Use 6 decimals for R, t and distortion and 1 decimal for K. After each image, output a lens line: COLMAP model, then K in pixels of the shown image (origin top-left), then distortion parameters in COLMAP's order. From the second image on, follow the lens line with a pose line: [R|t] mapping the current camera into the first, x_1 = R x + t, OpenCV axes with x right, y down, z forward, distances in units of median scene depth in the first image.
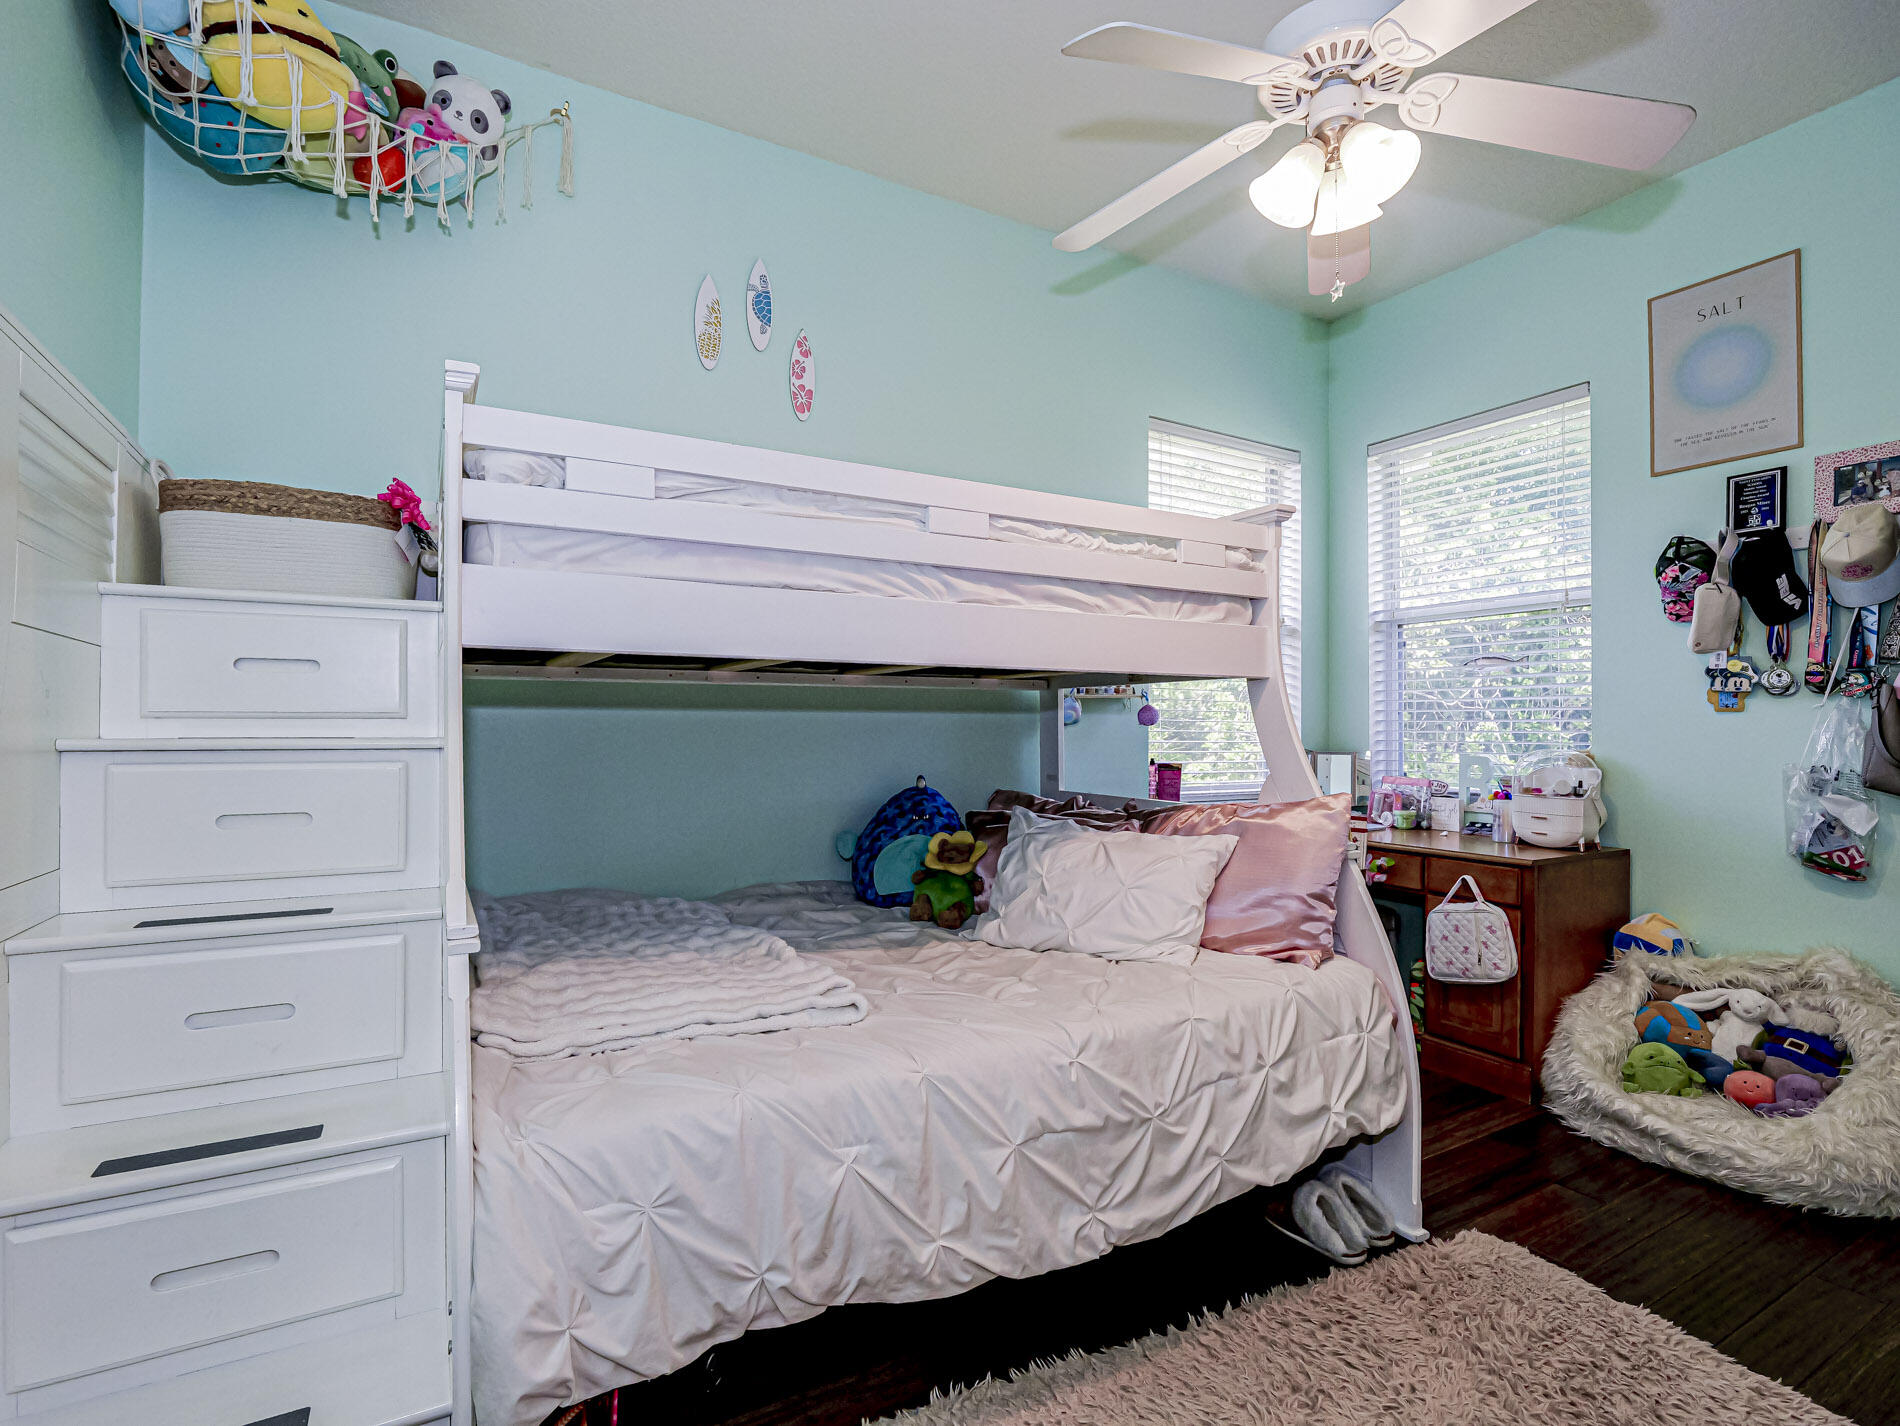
lens RADIAL K [[920.3, 0, 954.7], [0, 920.3, 717.1], [0, 0, 1]] dist [-0.017755, 0.000243]
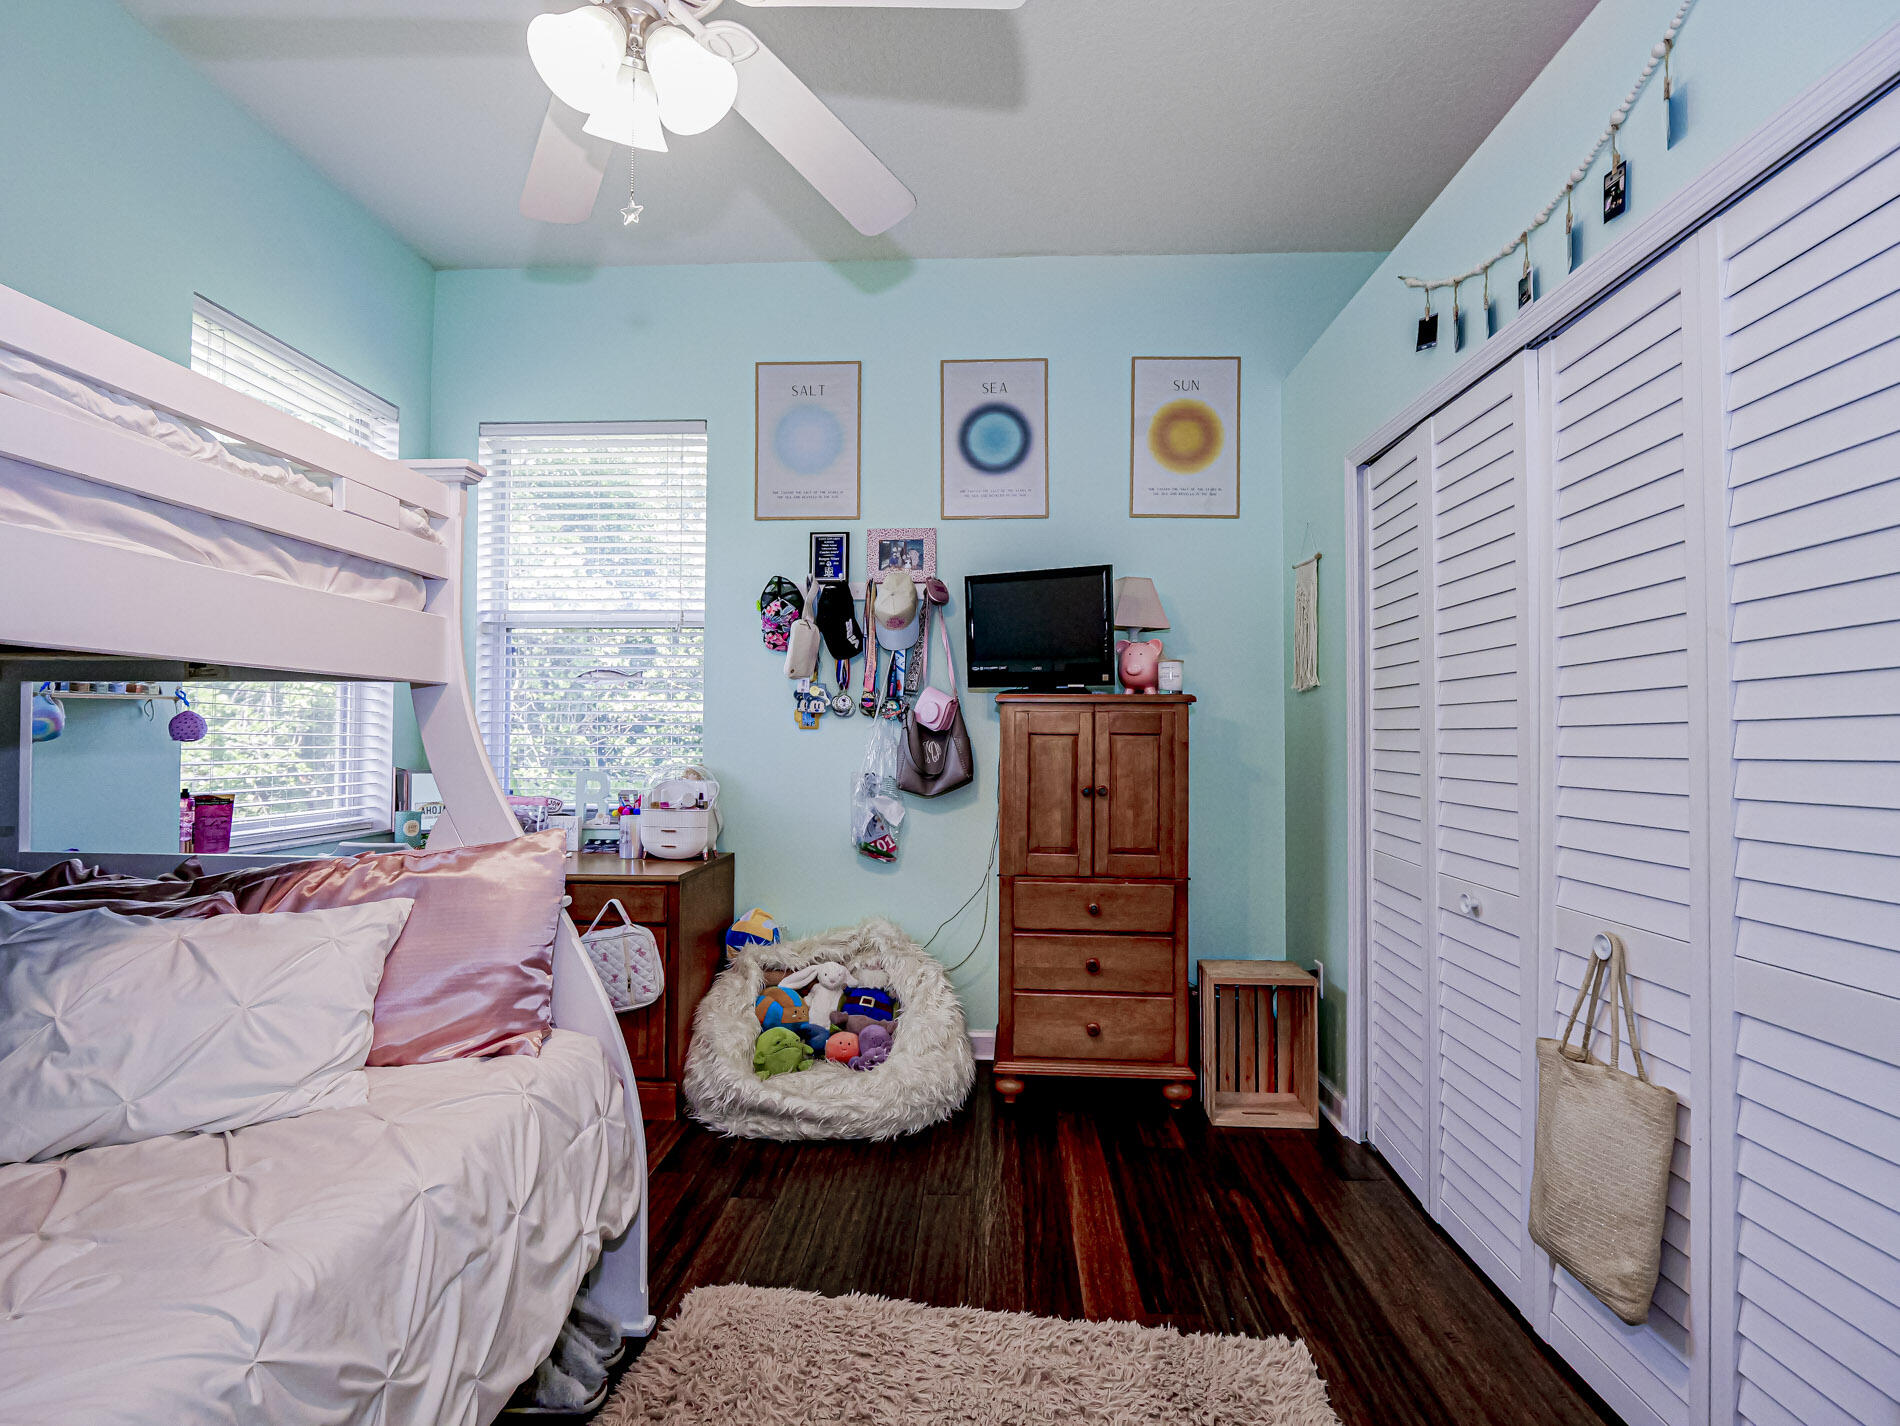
lens RADIAL K [[920.3, 0, 947.4], [0, 920.3, 713.9], [0, 0, 1]] dist [-0.017755, 0.000243]
pose [[0.540451, 0.020690, 0.841121, -0.070655], [-0.012021, 0.999785, -0.016869, -0.009257], [-0.841290, -0.000994, 0.540583, 0.227292]]
